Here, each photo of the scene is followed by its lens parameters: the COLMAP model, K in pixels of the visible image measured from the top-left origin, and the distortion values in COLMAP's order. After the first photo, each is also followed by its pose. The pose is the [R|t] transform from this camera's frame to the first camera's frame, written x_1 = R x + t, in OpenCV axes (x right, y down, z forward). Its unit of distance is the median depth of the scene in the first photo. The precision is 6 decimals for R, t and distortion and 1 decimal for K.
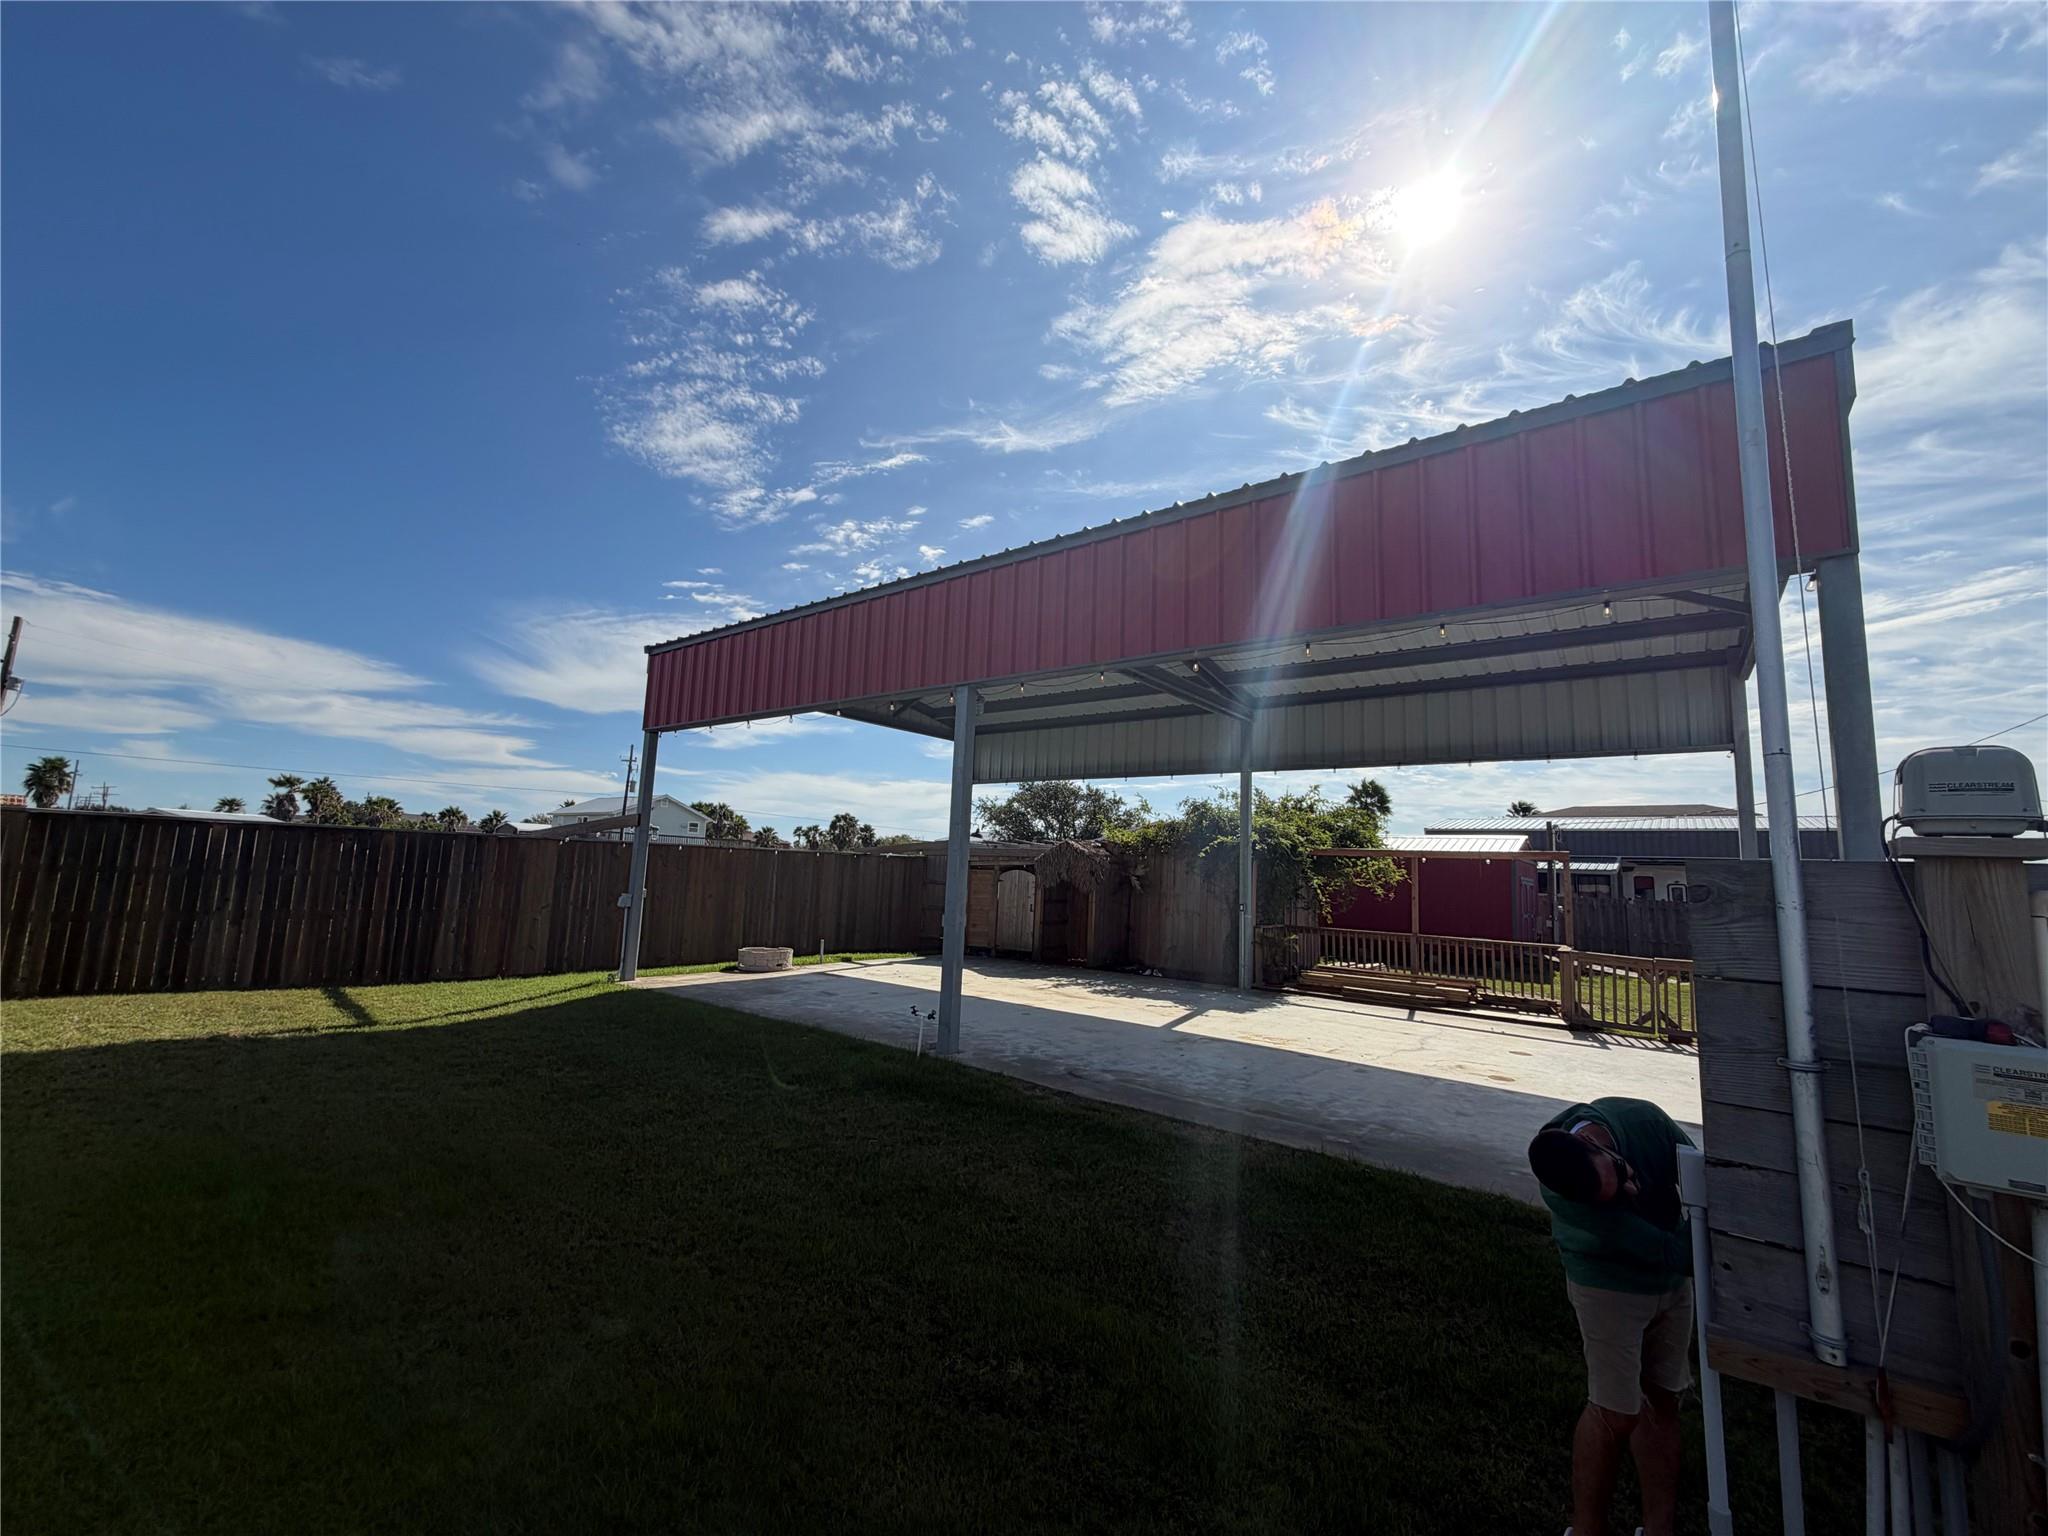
lens RADIAL K [[833.0, 0, 1009.5], [0, 833.0, 763.7], [0, 0, 1]] dist [-0.000653, -0.000712]
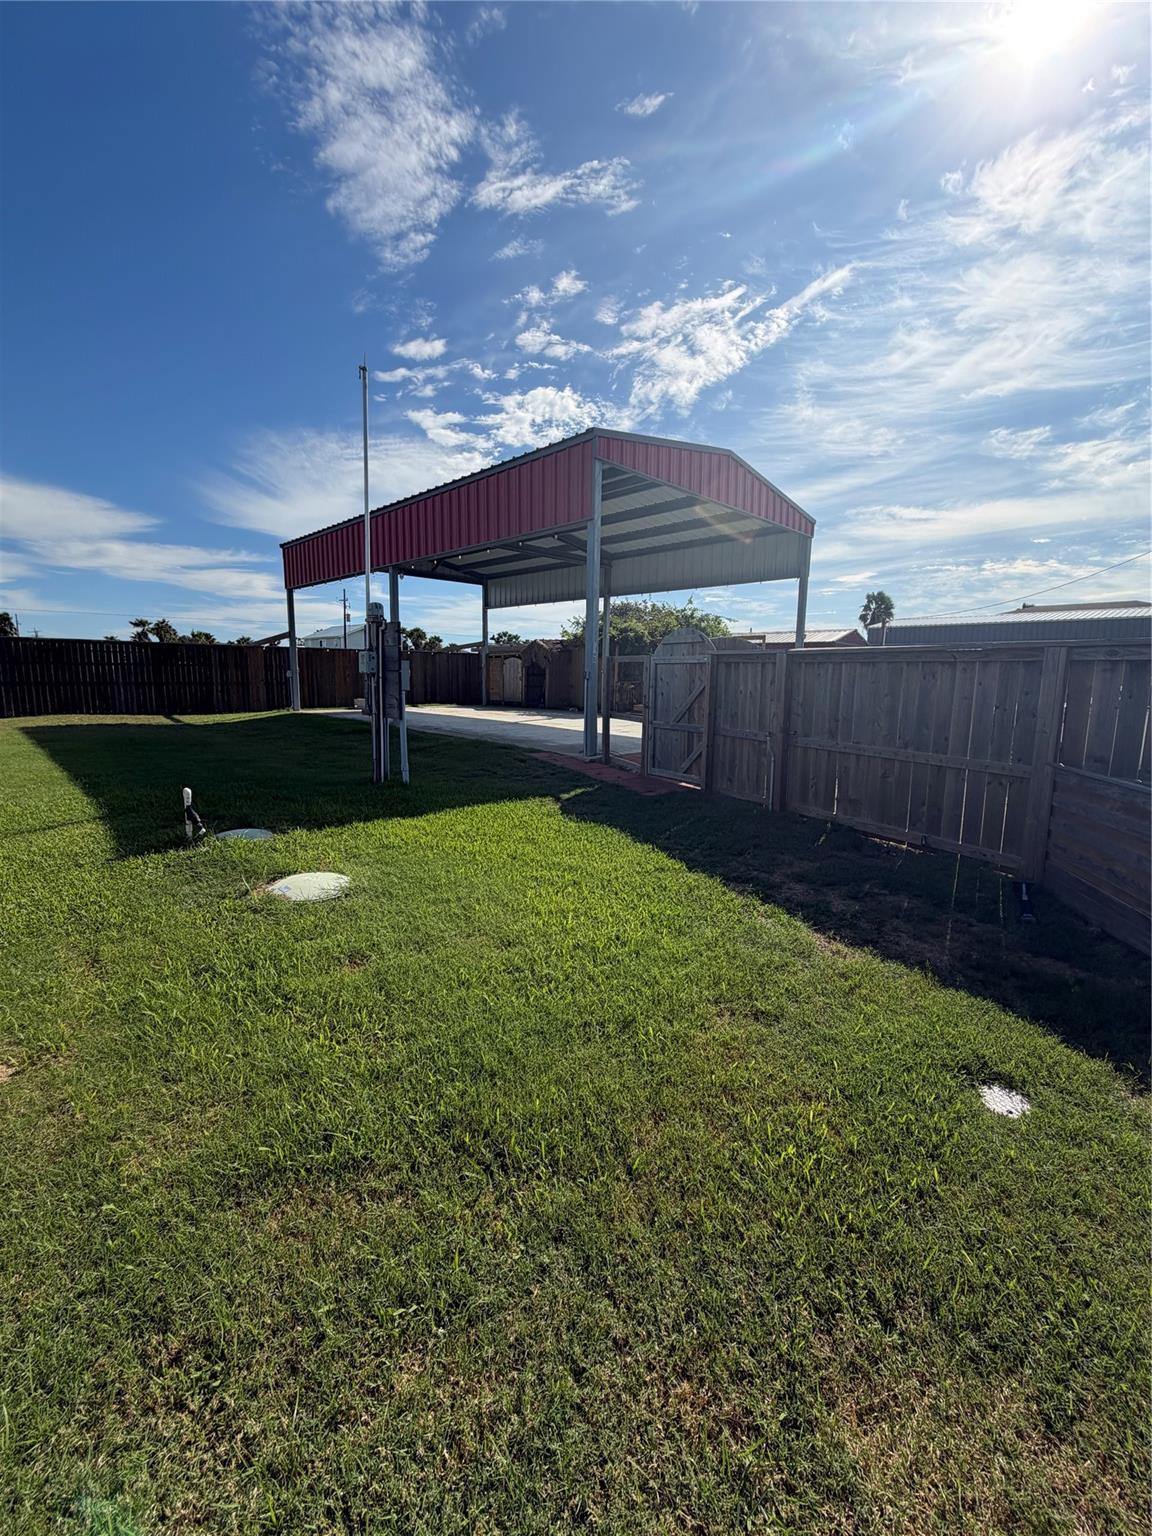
lens RADIAL K [[645.9, 0, 585.0], [0, 645.9, 759.0], [0, 0, 1]] dist [-0.000137, 0.000708]
pose [[0.990620, -0.009215, -0.136336, 0.373542], [0.043297, 0.967484, 0.249200, -0.001075], [0.129607, -0.252766, 0.958807, -0.389419]]
